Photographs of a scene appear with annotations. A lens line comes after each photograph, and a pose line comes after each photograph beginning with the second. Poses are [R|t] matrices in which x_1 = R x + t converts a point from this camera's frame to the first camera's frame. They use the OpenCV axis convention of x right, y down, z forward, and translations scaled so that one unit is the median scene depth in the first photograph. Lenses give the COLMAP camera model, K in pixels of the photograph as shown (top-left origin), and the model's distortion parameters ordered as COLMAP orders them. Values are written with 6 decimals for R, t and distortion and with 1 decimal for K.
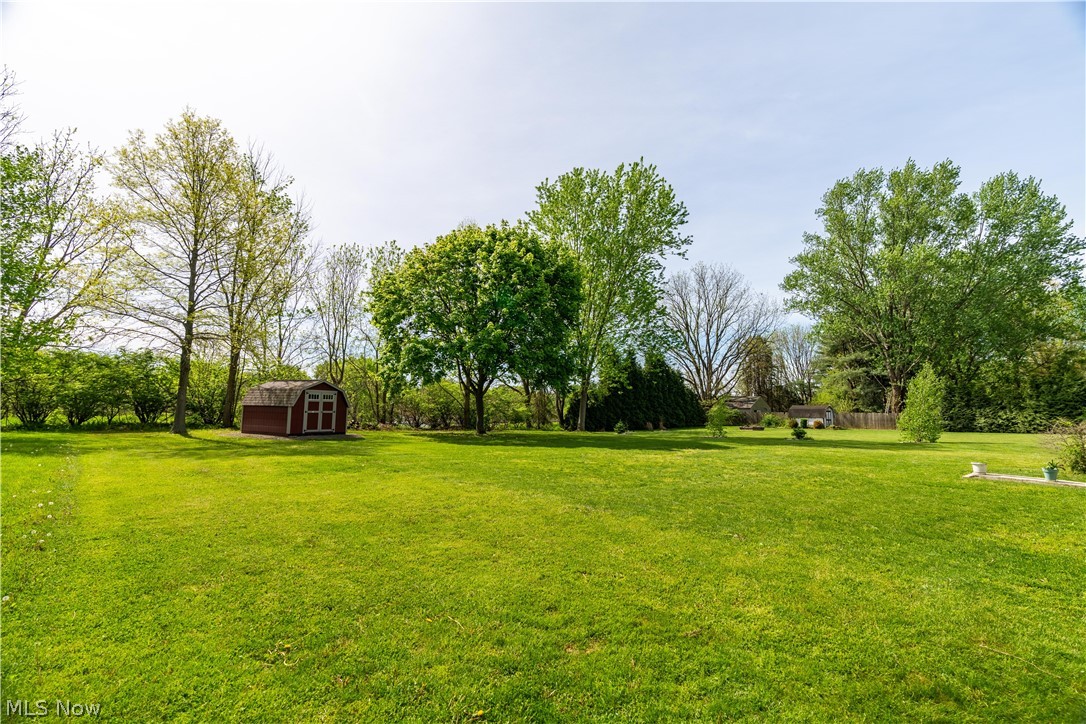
lens RADIAL K [[531.7, 0, 543.2], [0, 531.7, 360.8], [0, 0, 1]] dist [0.000502, 0.000003]
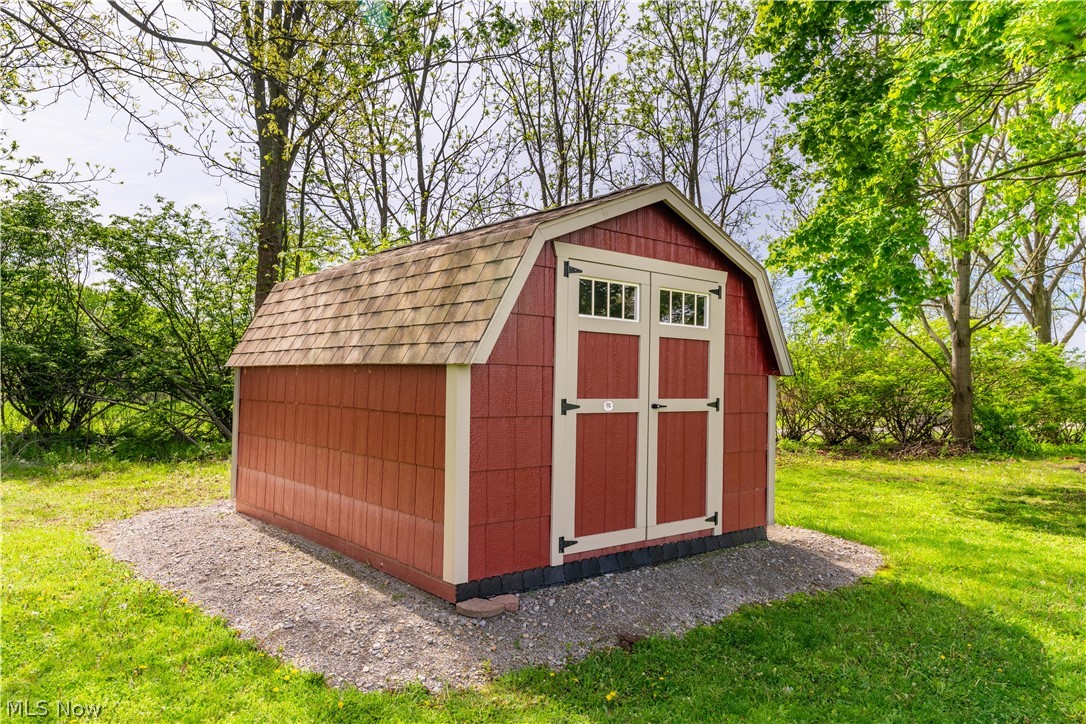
lens RADIAL K [[759.3, 0, 543.4], [0, 759.3, 360.4], [0, 0, 1]] dist [-0.000776, -0.000043]
pose [[0.947874, -0.013313, -0.318367, -0.381273], [0.028644, 0.998642, 0.043525, 0.073872], [0.317355, -0.050375, 0.946968, 0.796212]]
